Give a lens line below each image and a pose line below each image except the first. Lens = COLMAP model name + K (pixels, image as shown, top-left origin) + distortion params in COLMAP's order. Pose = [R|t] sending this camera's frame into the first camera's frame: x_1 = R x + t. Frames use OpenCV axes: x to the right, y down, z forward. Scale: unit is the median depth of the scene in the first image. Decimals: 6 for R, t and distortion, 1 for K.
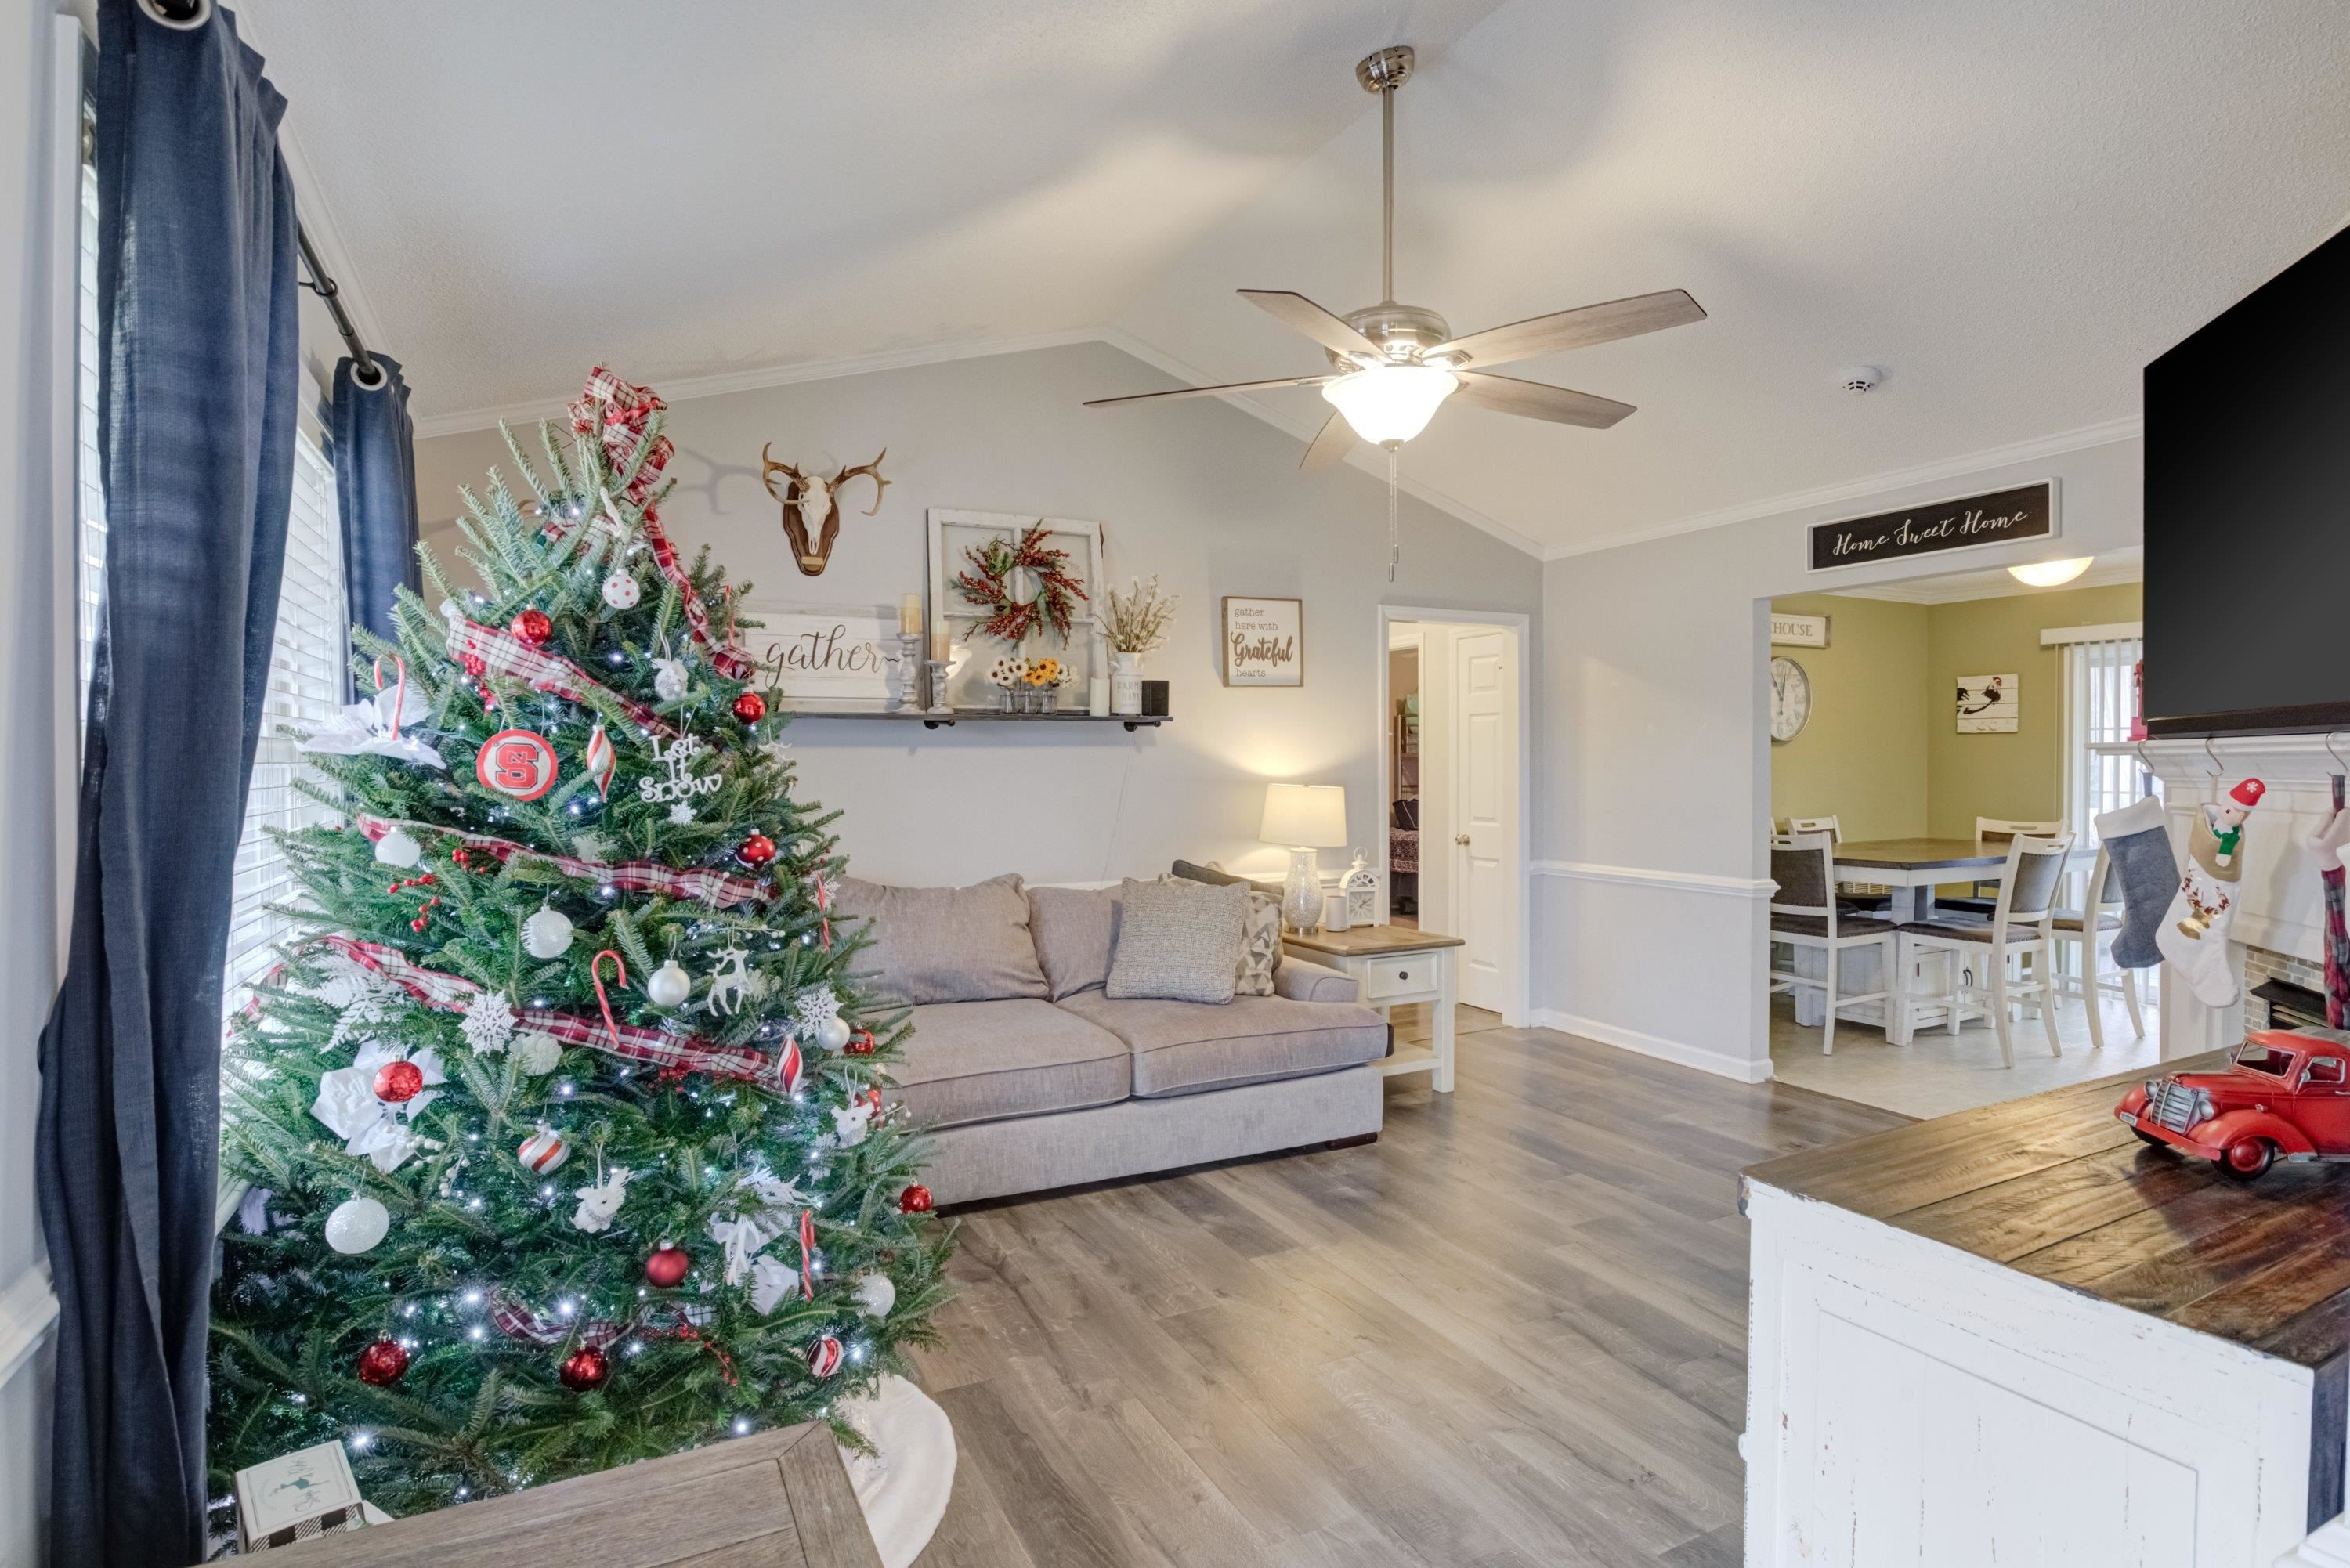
lens RADIAL K [[1198.2, 0, 1164.2], [0, 1198.2, 778.2], [0, 0, 1]] dist [-0.032403, 0.013341]
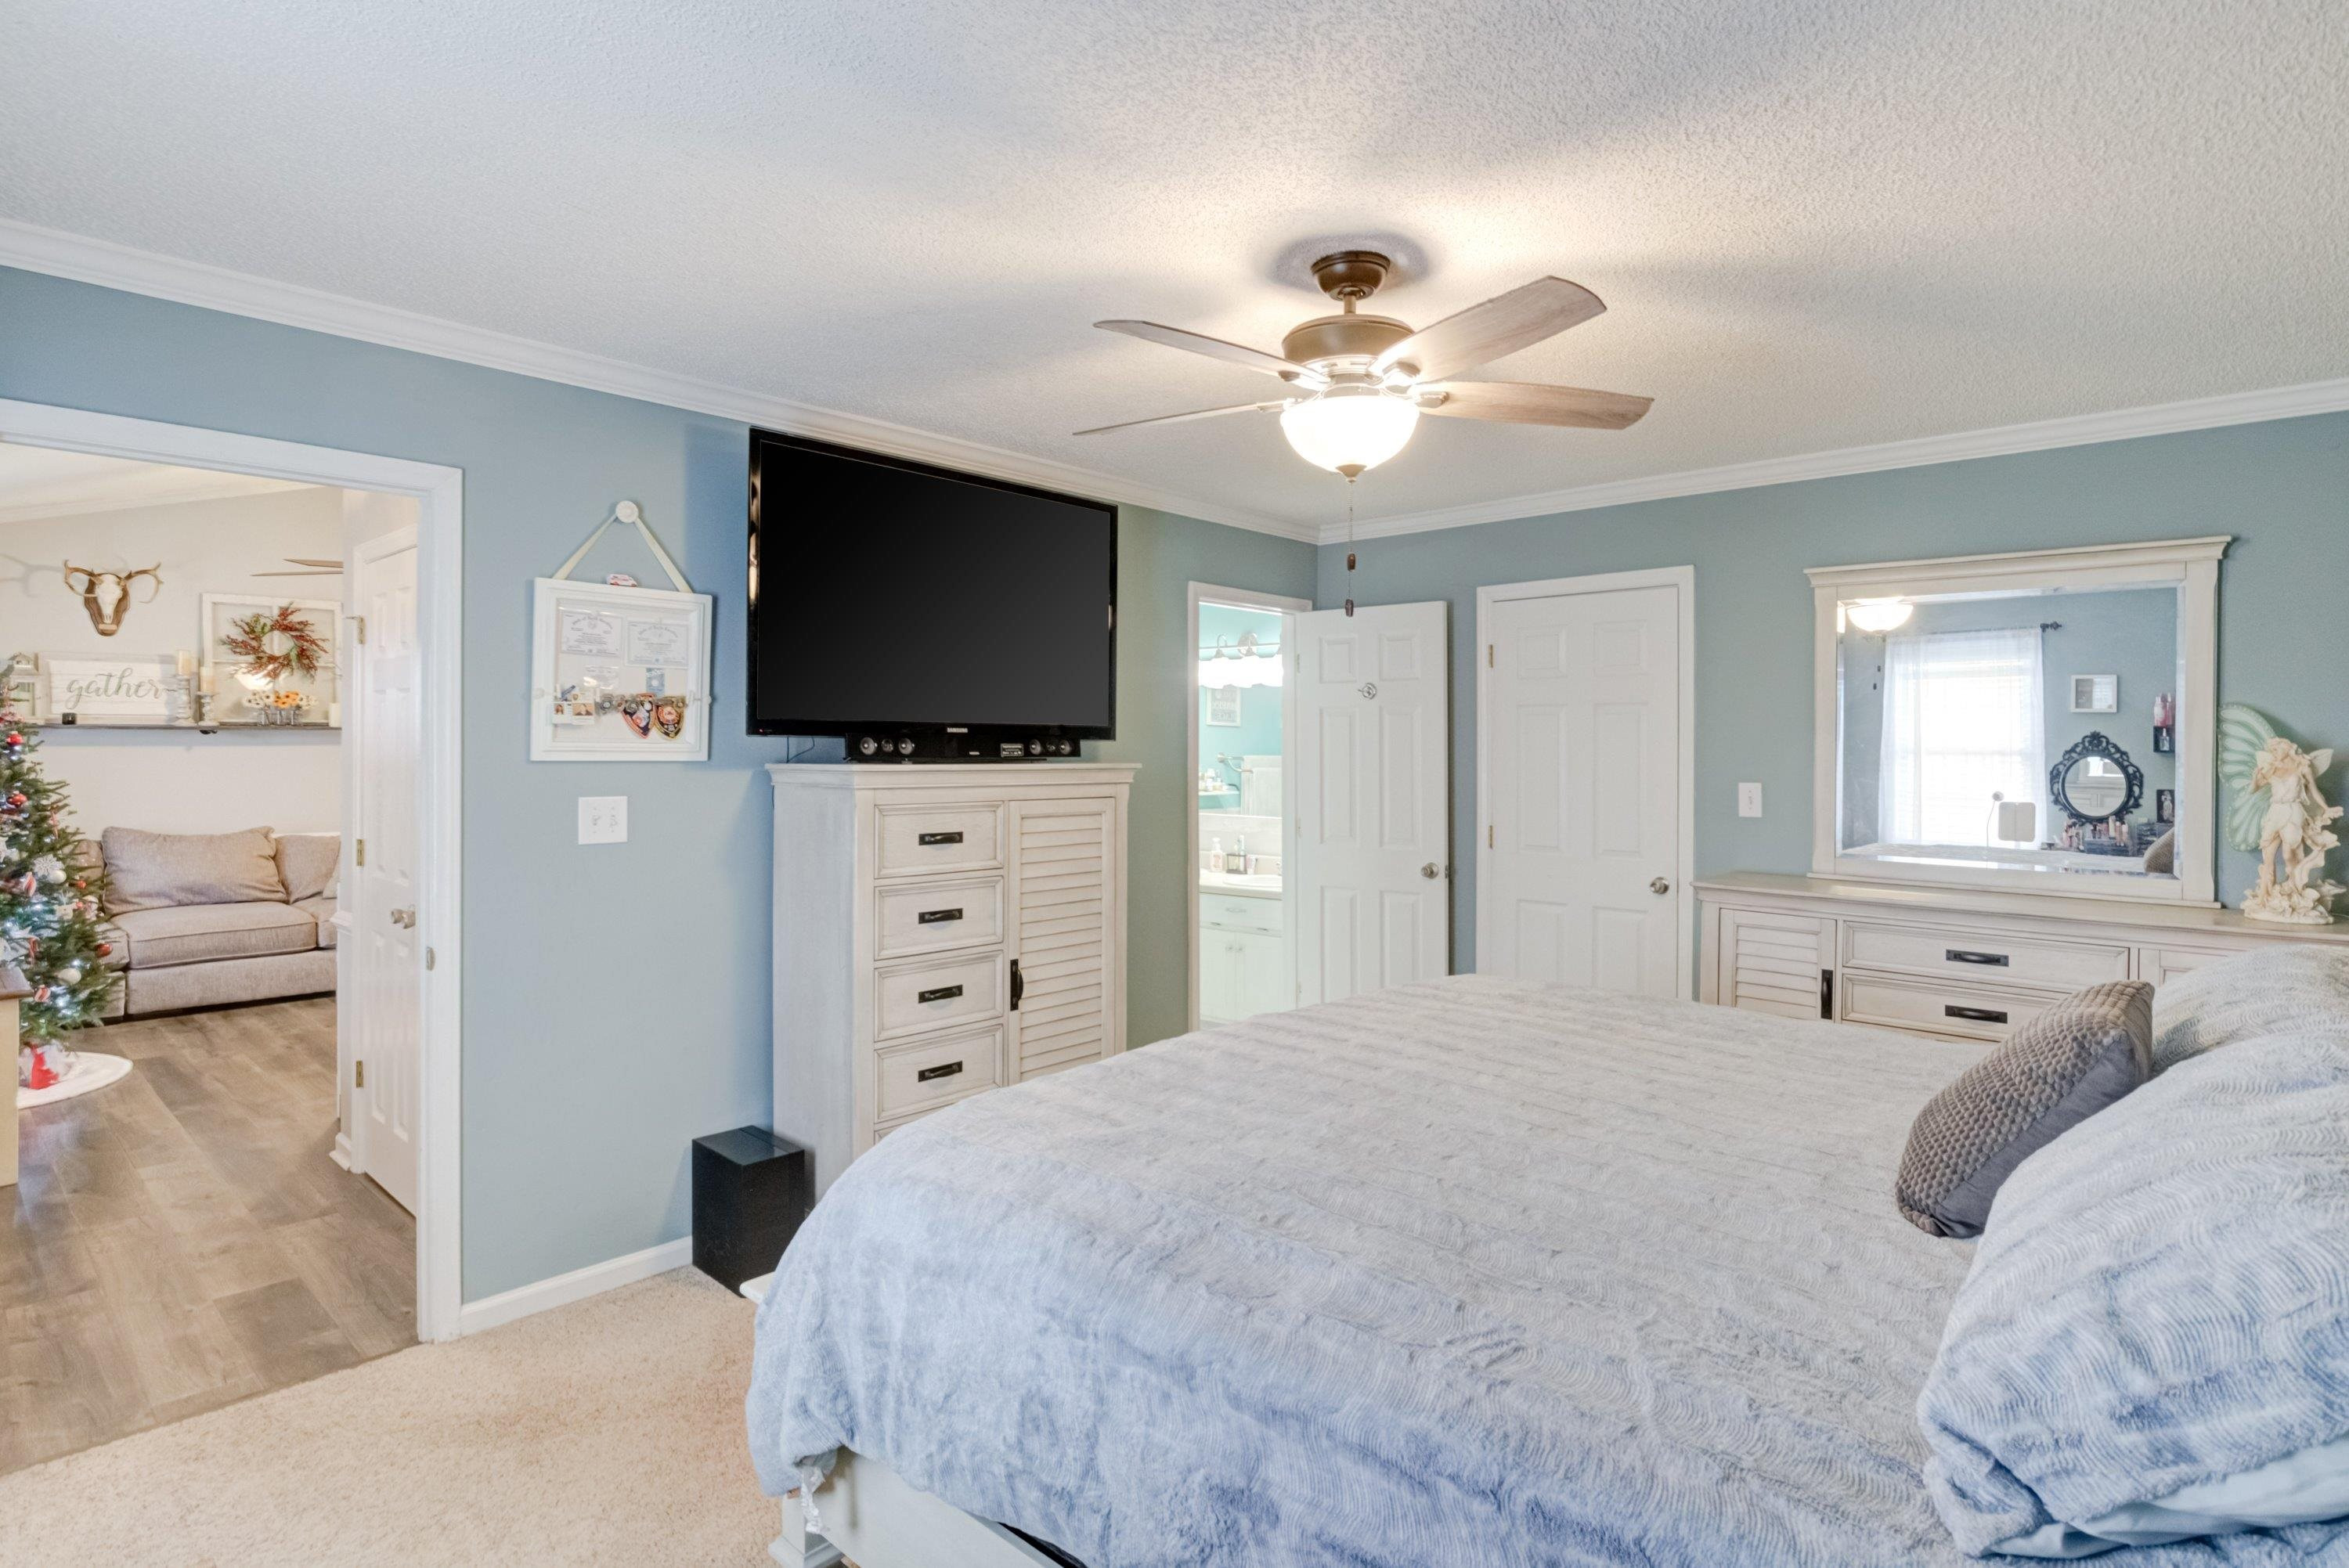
lens RADIAL K [[1197.7, 0, 1153.2], [0, 1197.7, 749.1], [0, 0, 1]] dist [-0.032403, 0.013341]
pose [[0.933641, 0.005577, 0.358167, 0.423494], [-0.002541, 0.999957, -0.008948, -0.011619], [-0.358201, 0.007444, 0.933615, -0.908197]]
